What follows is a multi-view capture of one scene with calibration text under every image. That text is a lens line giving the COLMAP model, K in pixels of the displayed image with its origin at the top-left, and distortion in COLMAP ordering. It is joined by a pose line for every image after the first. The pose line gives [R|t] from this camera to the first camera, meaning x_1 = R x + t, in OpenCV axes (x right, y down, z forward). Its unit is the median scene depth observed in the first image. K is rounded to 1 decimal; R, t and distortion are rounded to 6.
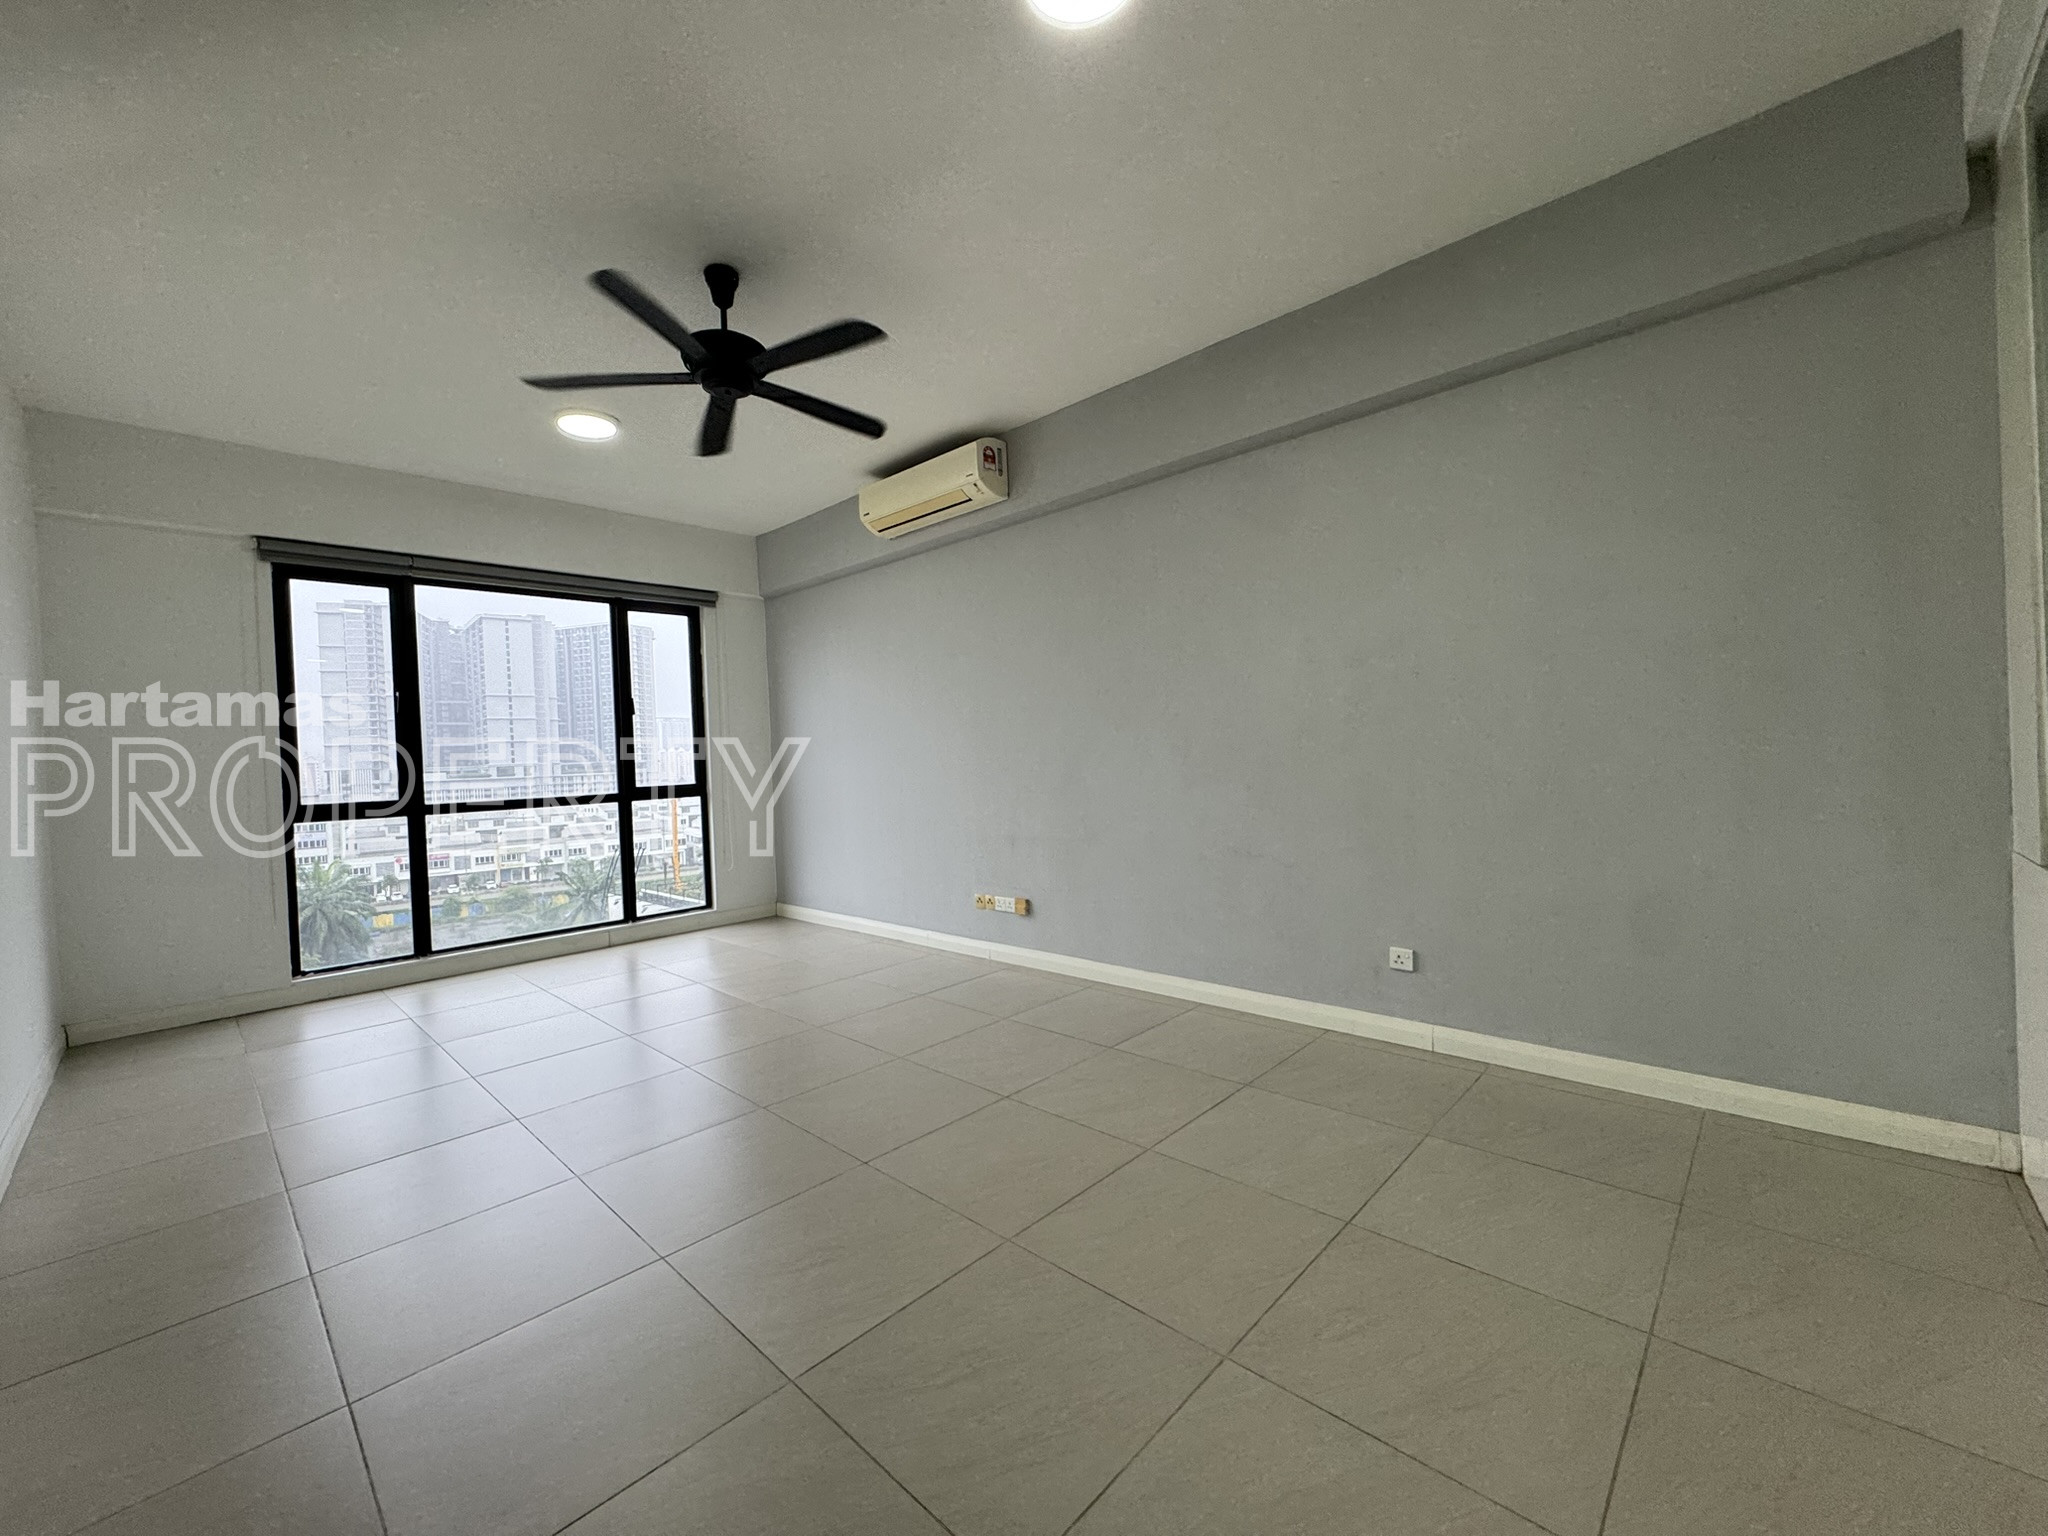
lens RADIAL K [[816.0, 0, 1018.5], [0, 816.0, 765.8], [0, 0, 1]] dist [-0.003187, -0.000426]
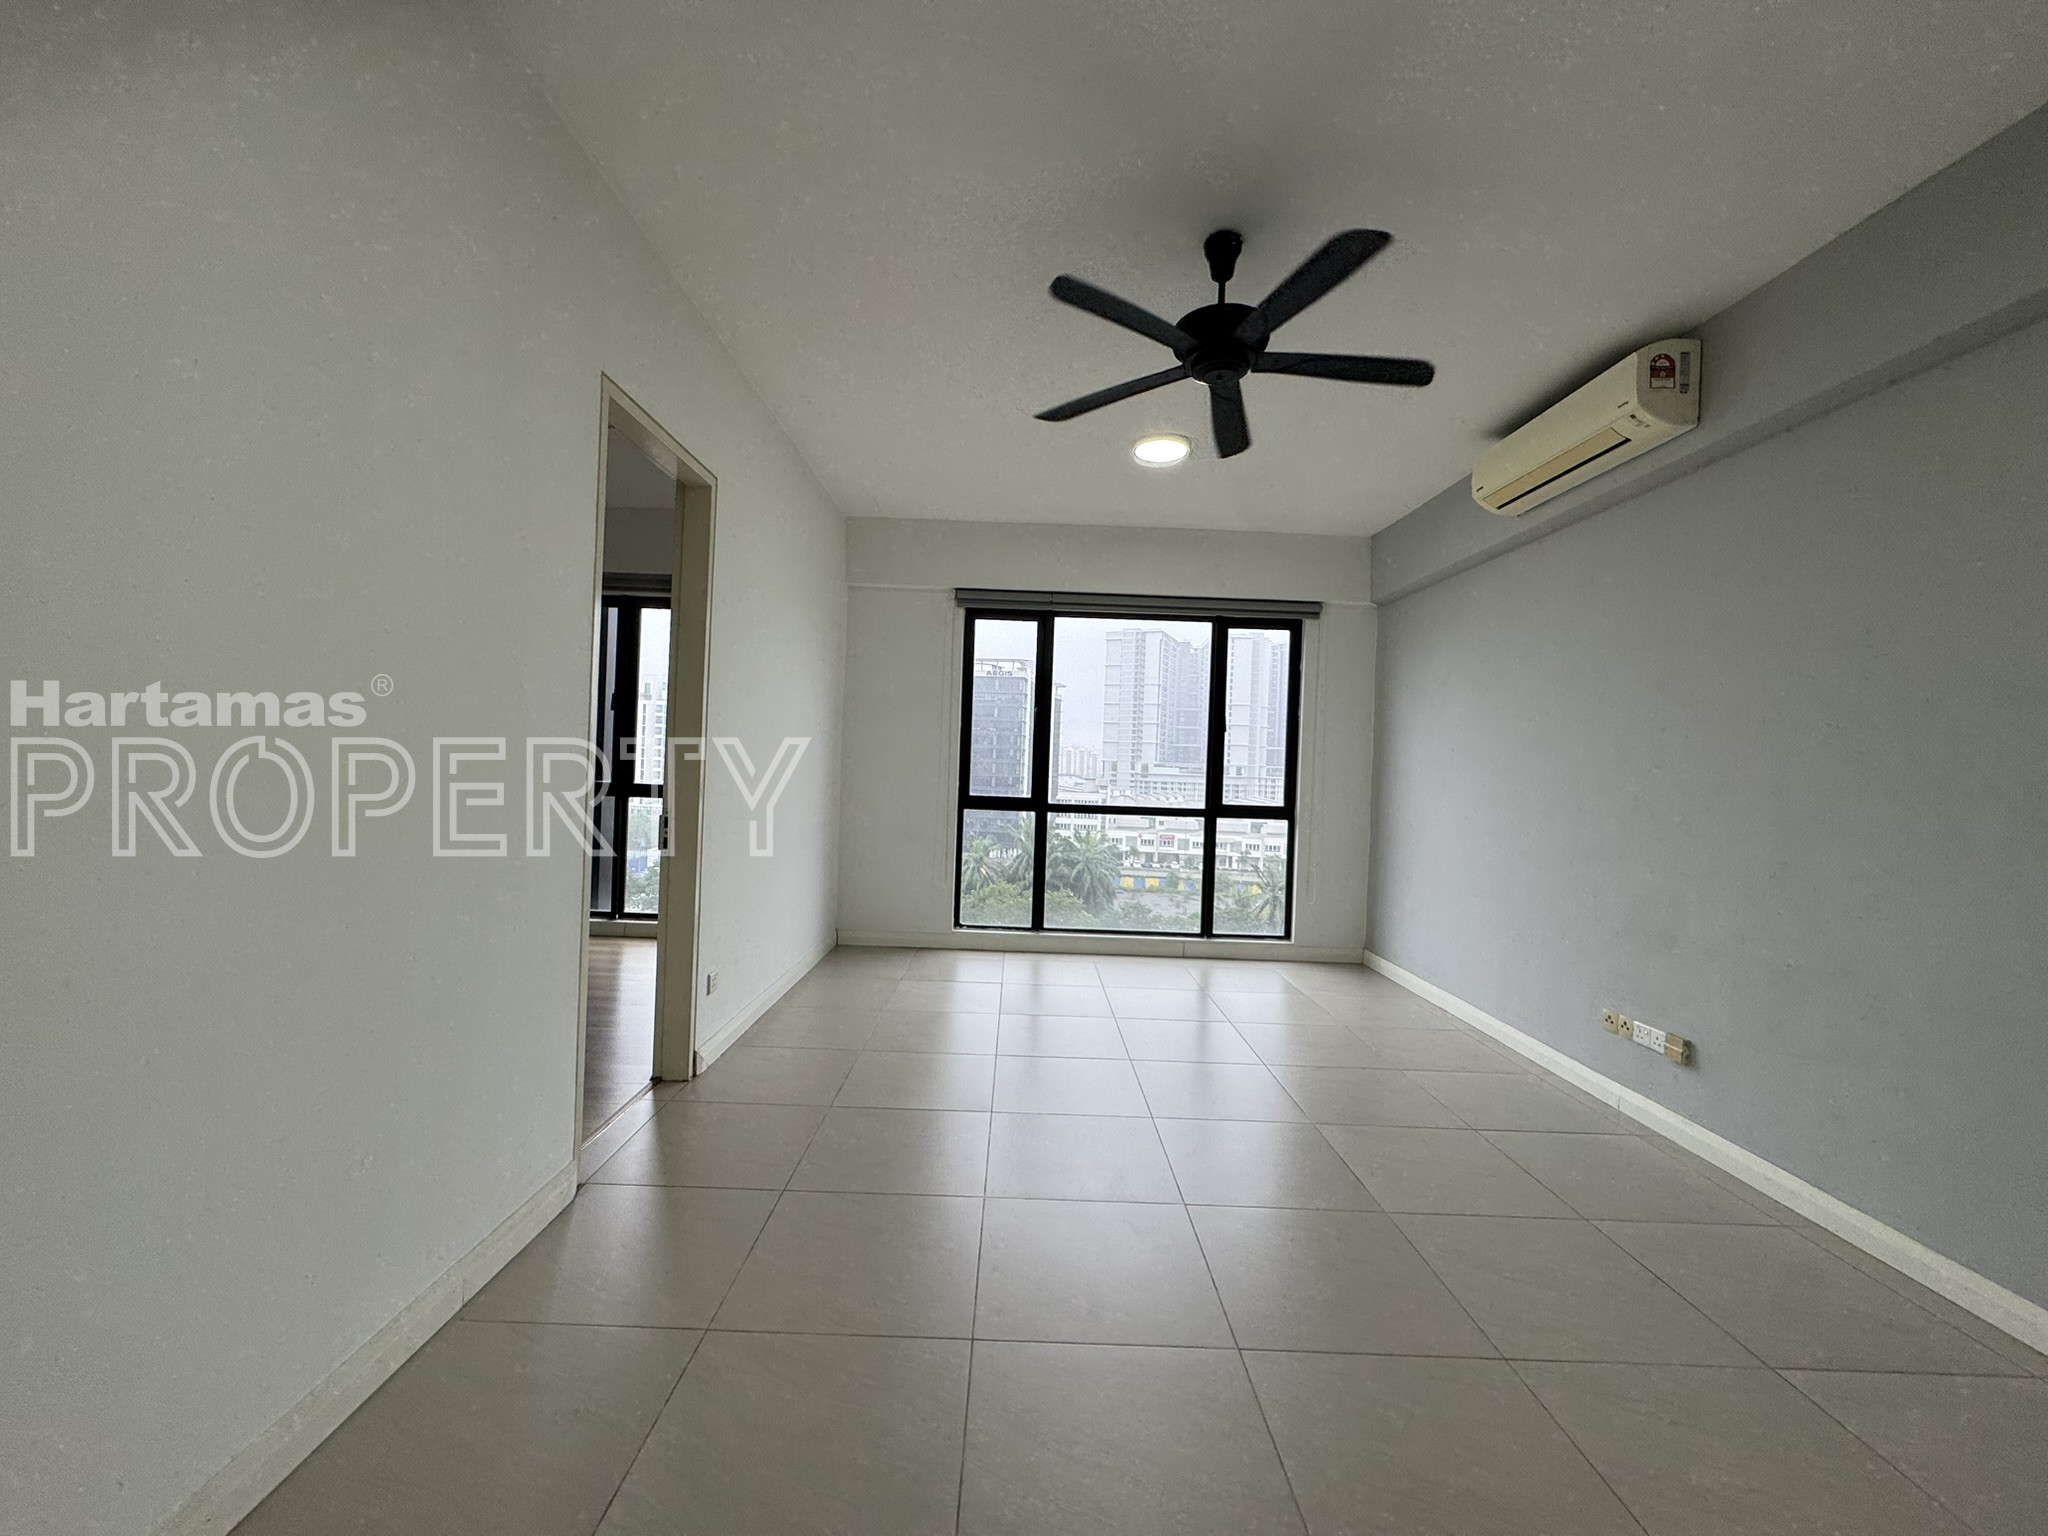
lens RADIAL K [[816.0, 0, 1018.5], [0, 816.0, 765.8], [0, 0, 1]] dist [-0.003187, -0.000426]
pose [[0.691323, 0.063984, -0.719707, 0.089049], [-0.073322, 0.997142, 0.018218, -0.025130], [0.718816, 0.040176, 0.694039, 0.151565]]
